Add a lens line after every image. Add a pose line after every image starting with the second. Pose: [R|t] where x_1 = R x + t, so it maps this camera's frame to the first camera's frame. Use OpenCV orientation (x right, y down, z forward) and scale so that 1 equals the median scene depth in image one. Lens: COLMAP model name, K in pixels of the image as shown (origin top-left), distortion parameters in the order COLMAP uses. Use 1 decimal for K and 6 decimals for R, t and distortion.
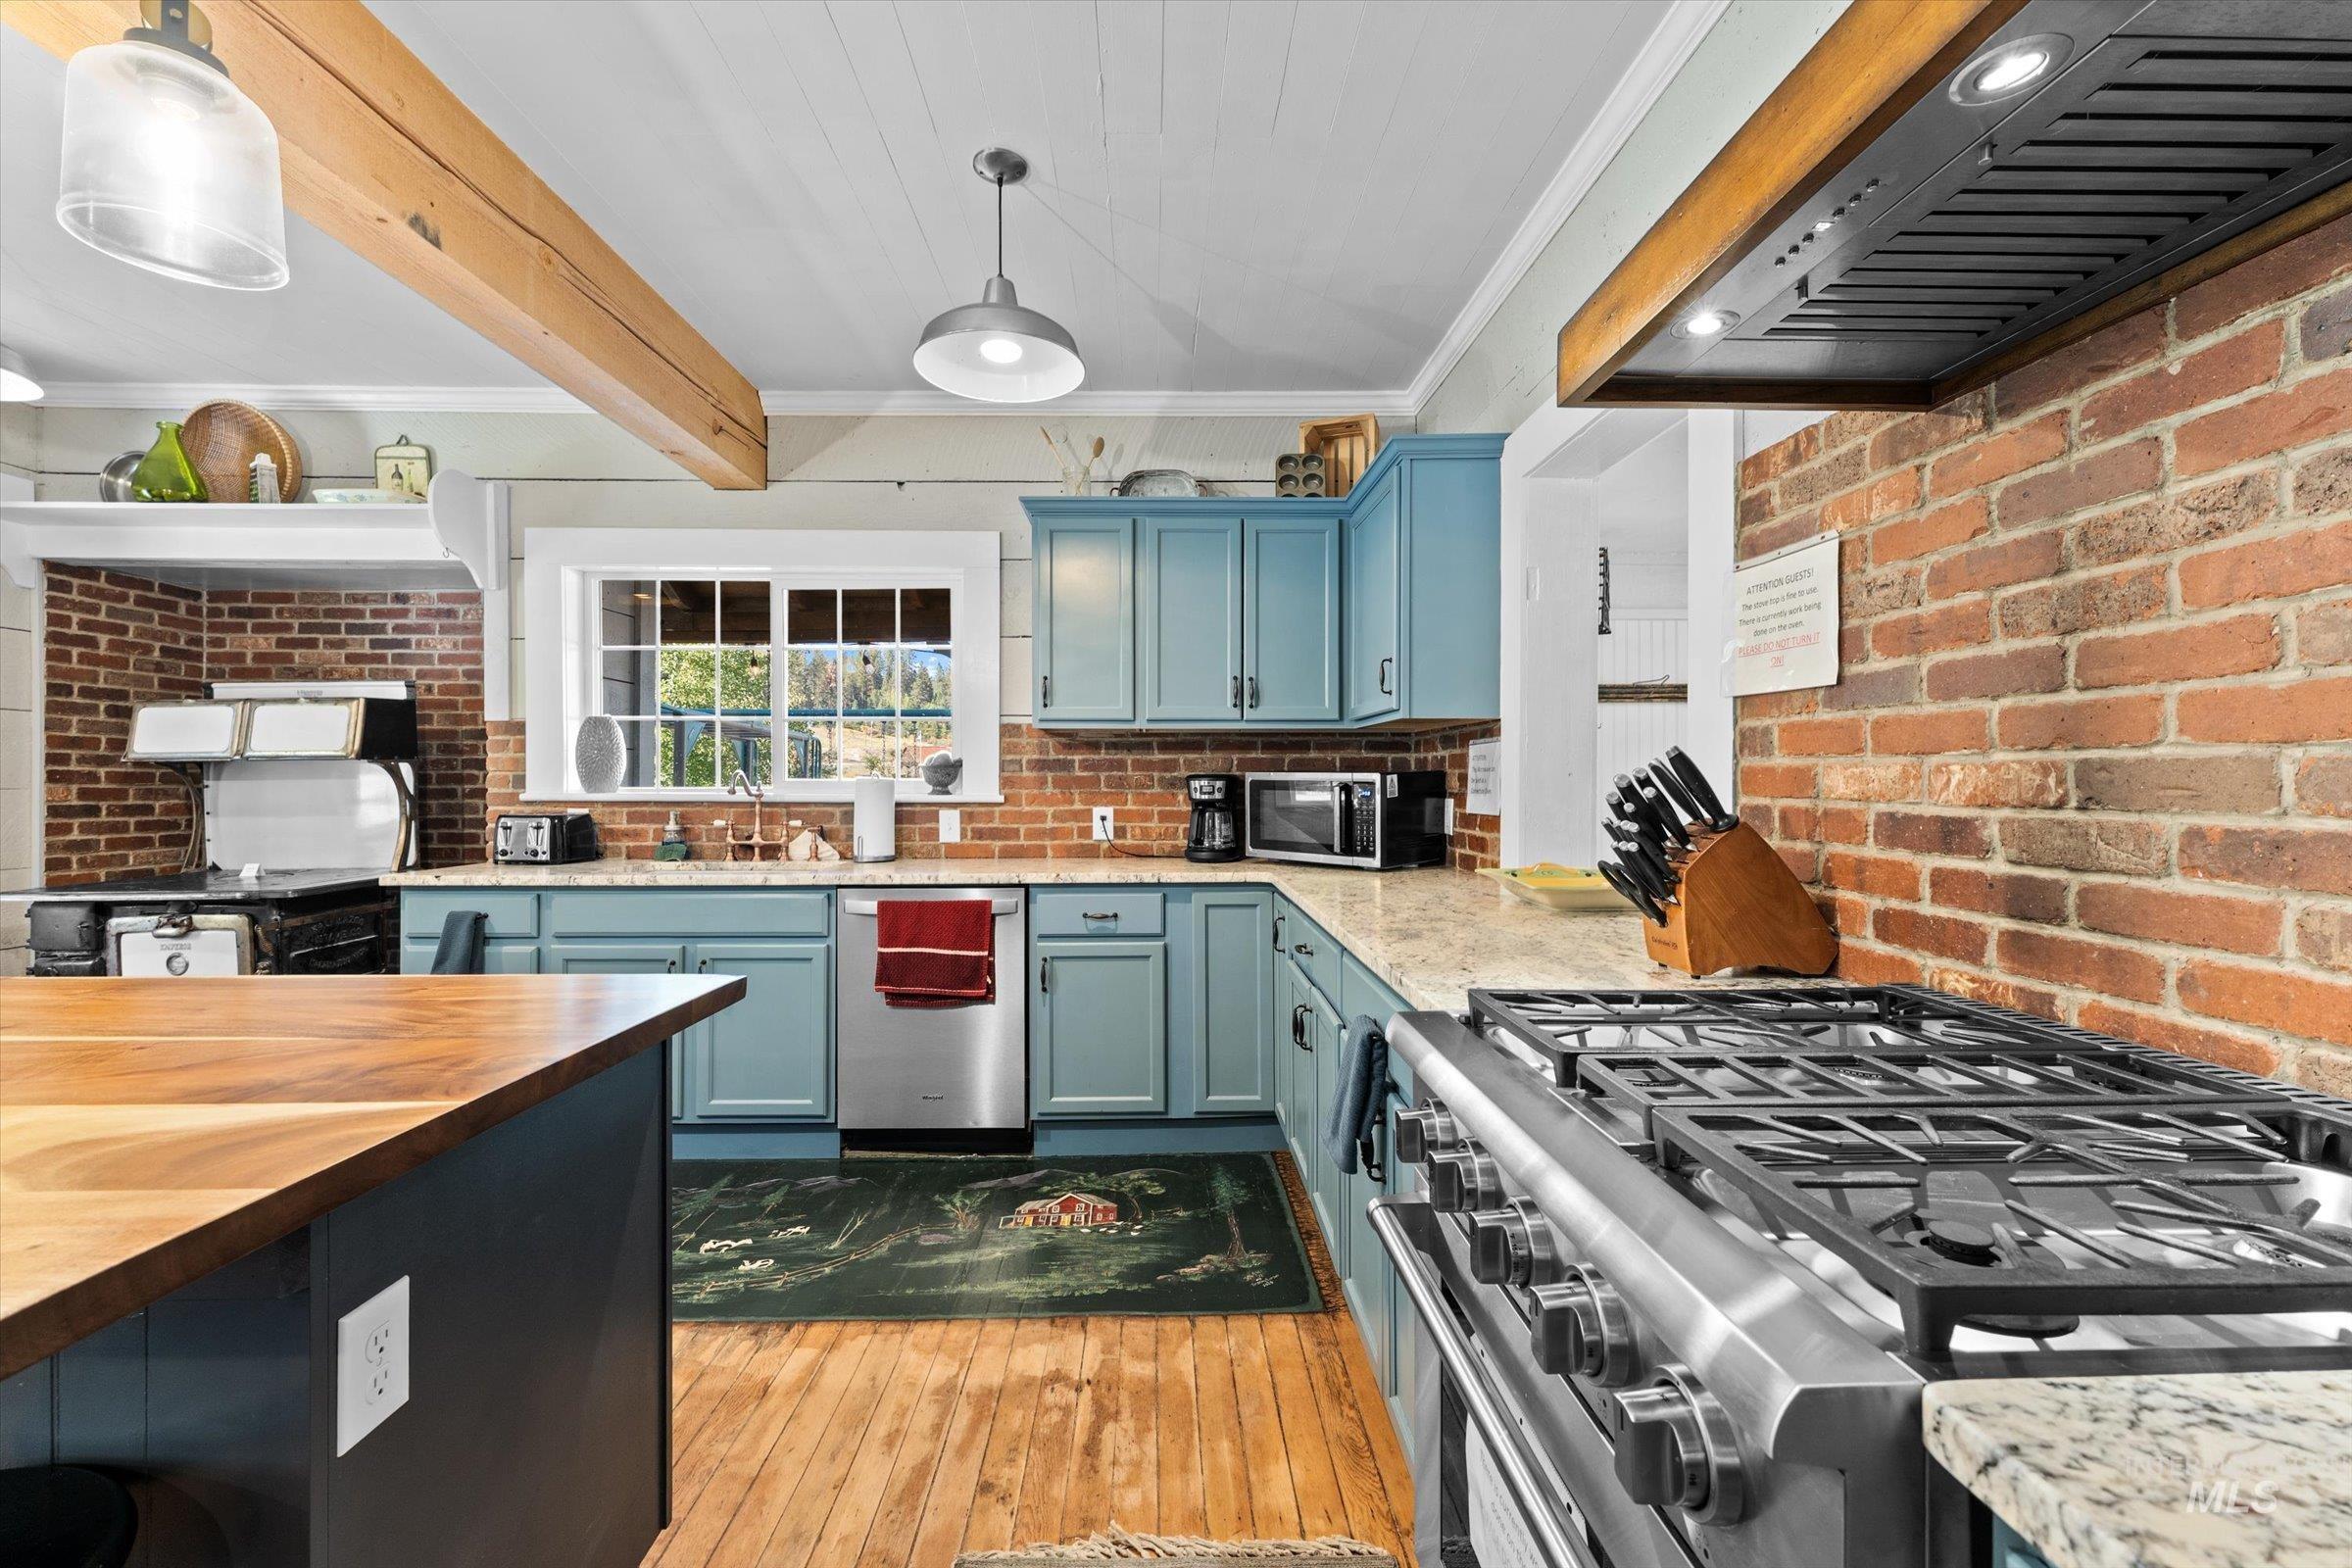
lens RADIAL K [[947.1, 0, 1168.5], [0, 947.1, 778.0], [0, 0, 1]] dist [0.001184, -0.000437]
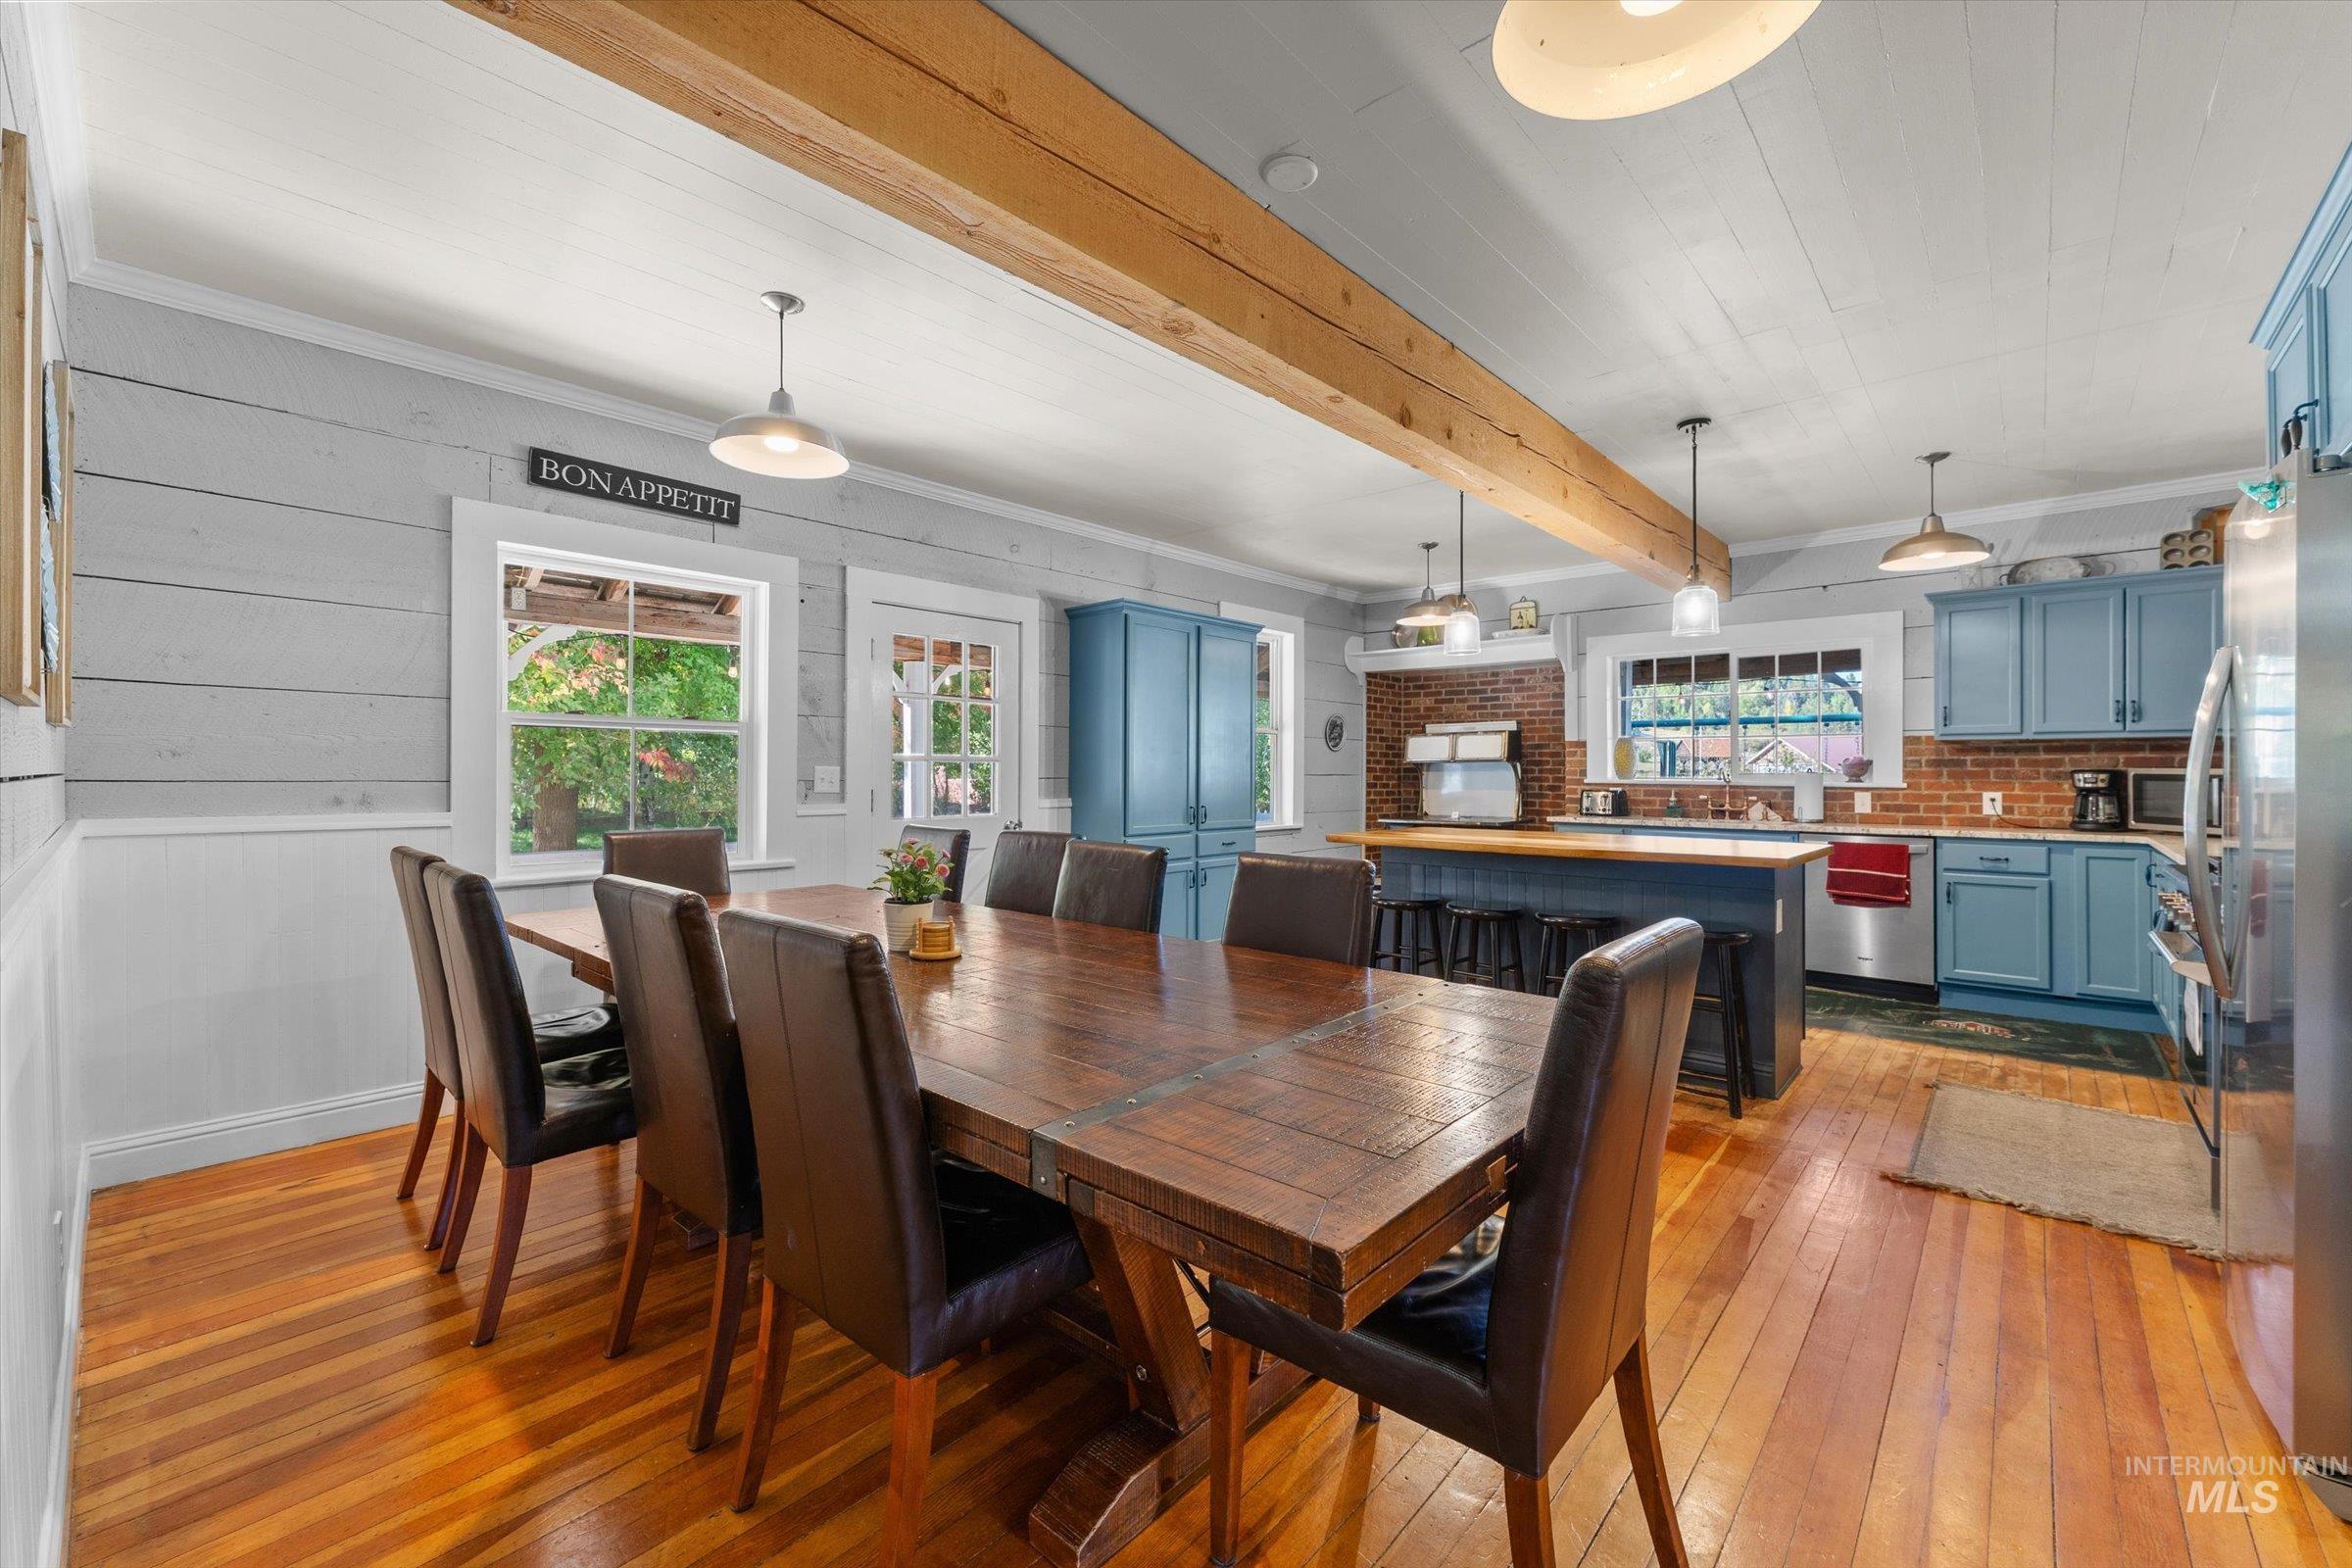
lens RADIAL K [[947.1, 0, 1179.8], [0, 947.1, 765.5], [0, 0, 1]] dist [0.001184, -0.000437]
pose [[0.729084, -0.001269, -0.684423, 0.017228], [-0.002165, 0.999989, -0.004160, -0.001022], [0.684421, 0.004515, 0.729073, -0.936950]]
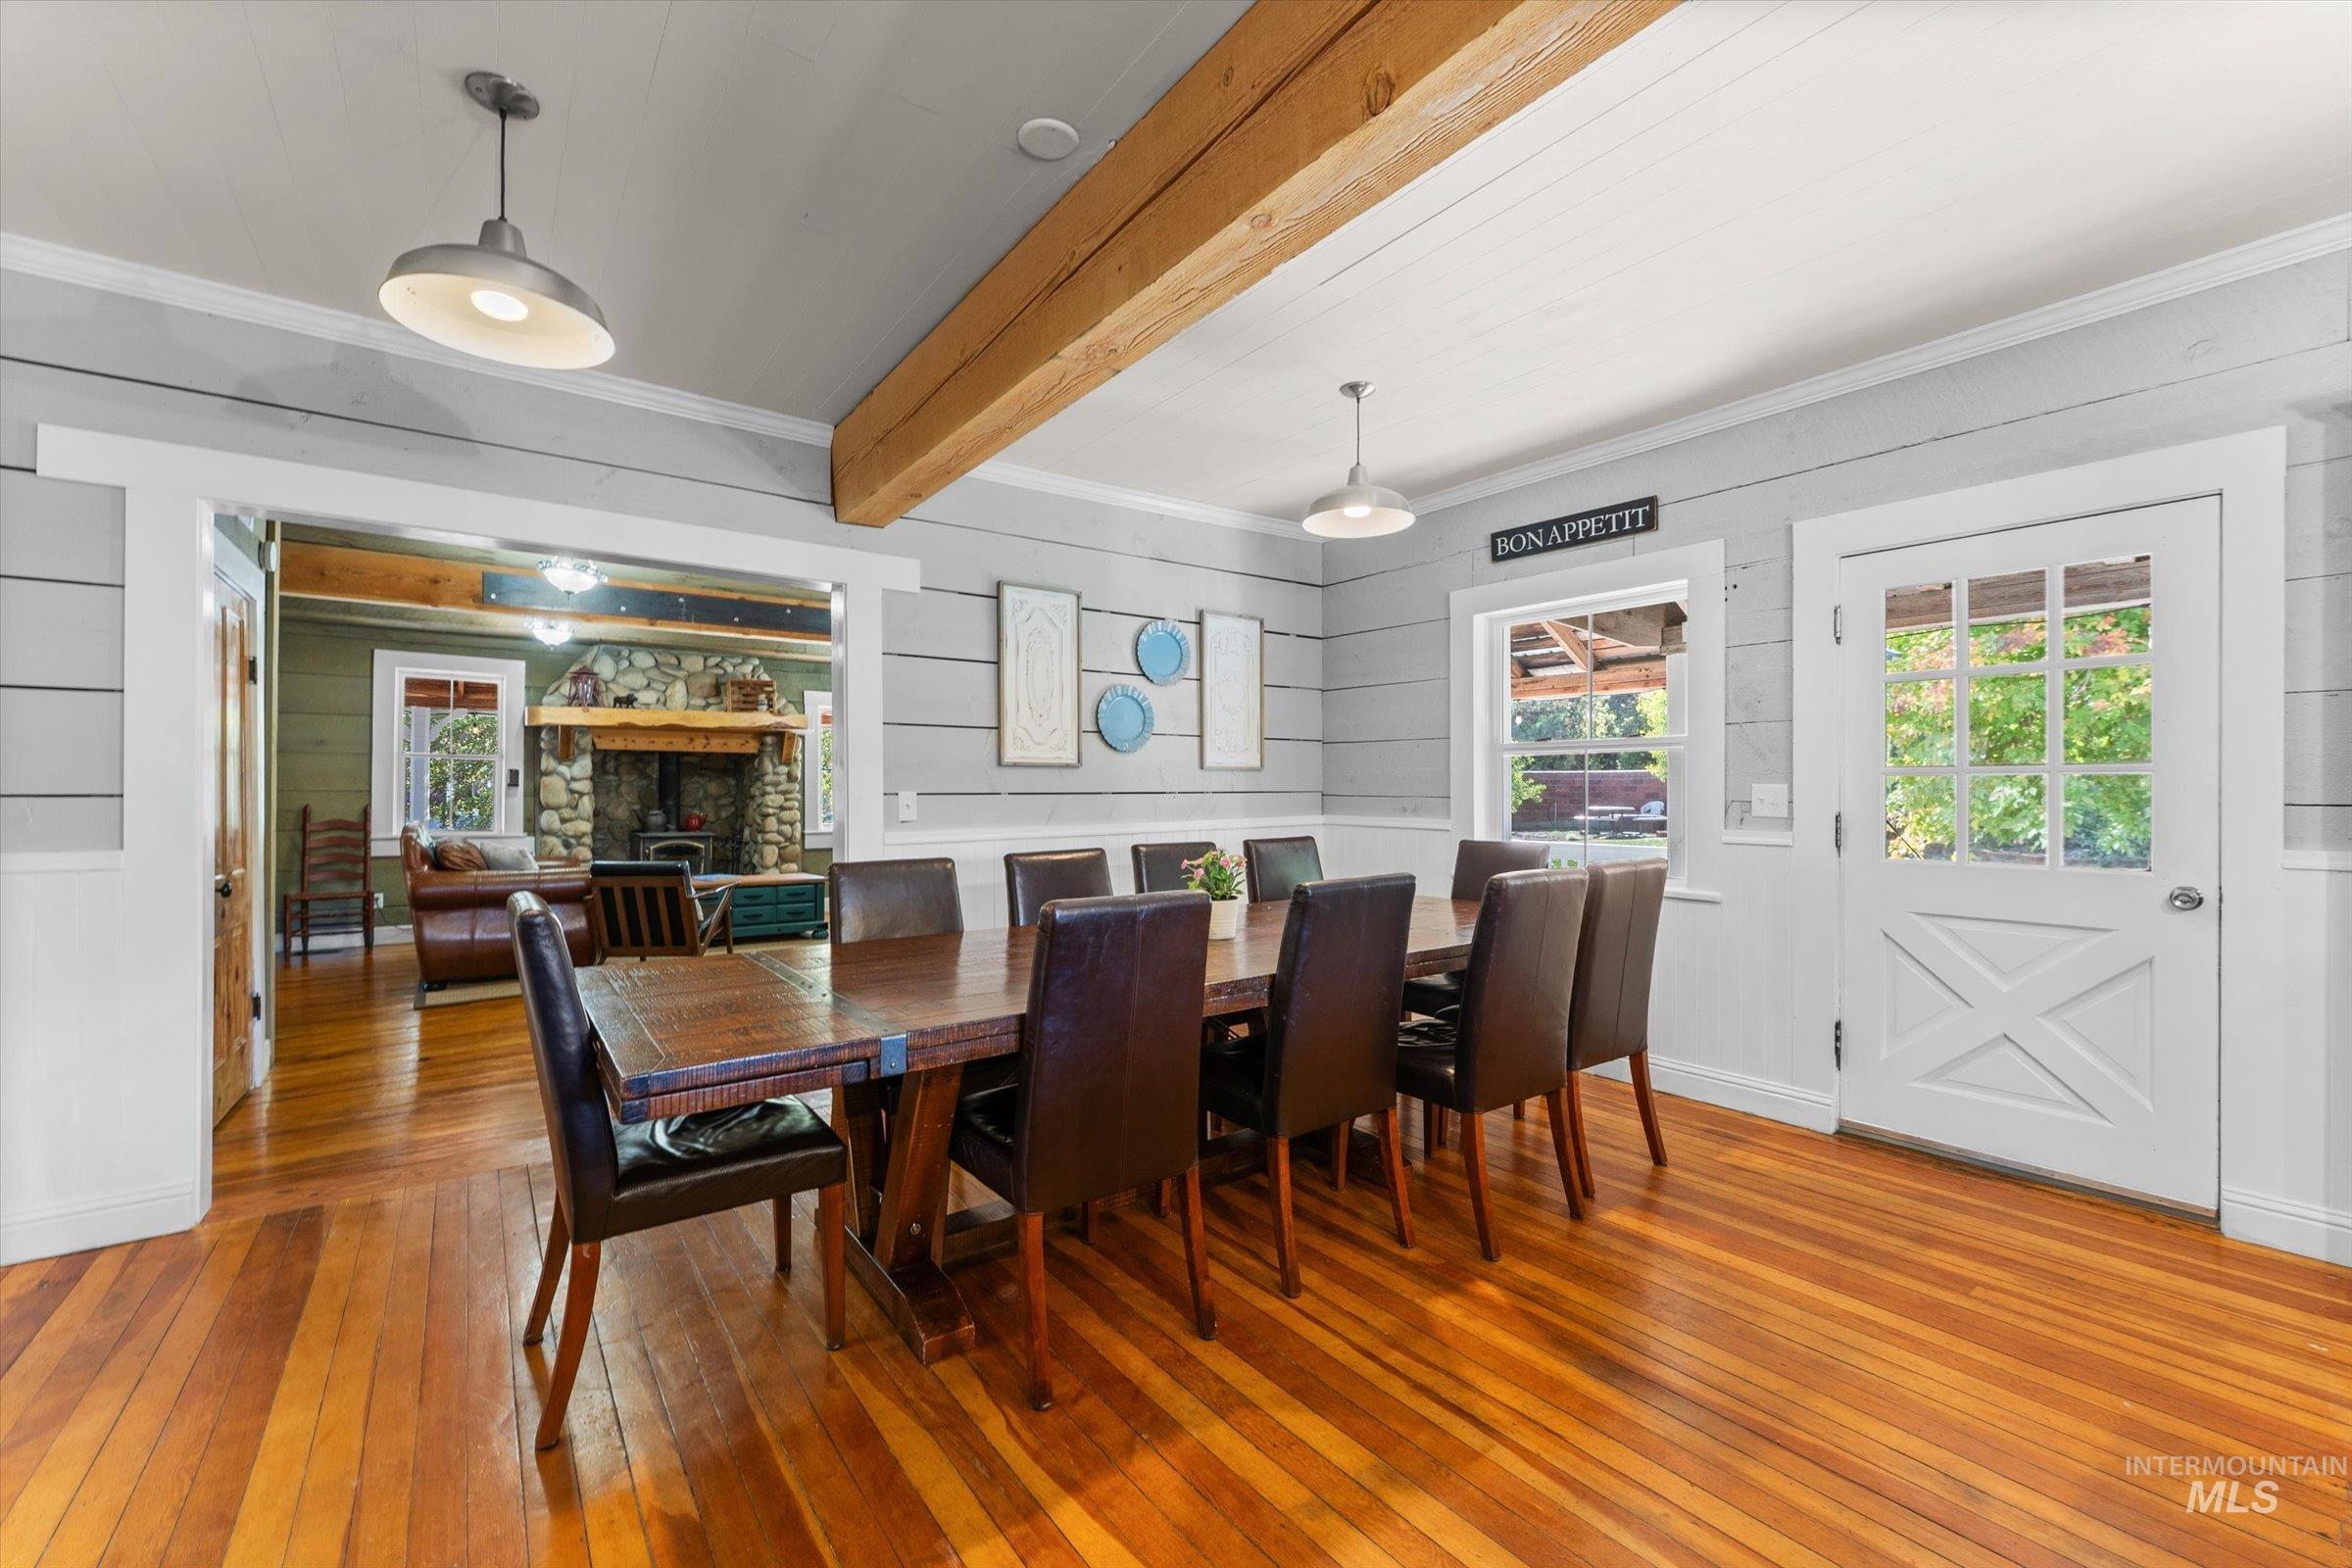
lens RADIAL K [[947.1, 0, 1176.9], [0, 947.1, 792.9], [0, 0, 1]] dist [0.001184, -0.000437]
pose [[-0.815260, 0.005198, -0.579072, -0.089843], [0.003032, 0.999984, 0.004708, -0.001351], [0.579087, 0.002083, -0.815263, 0.111101]]
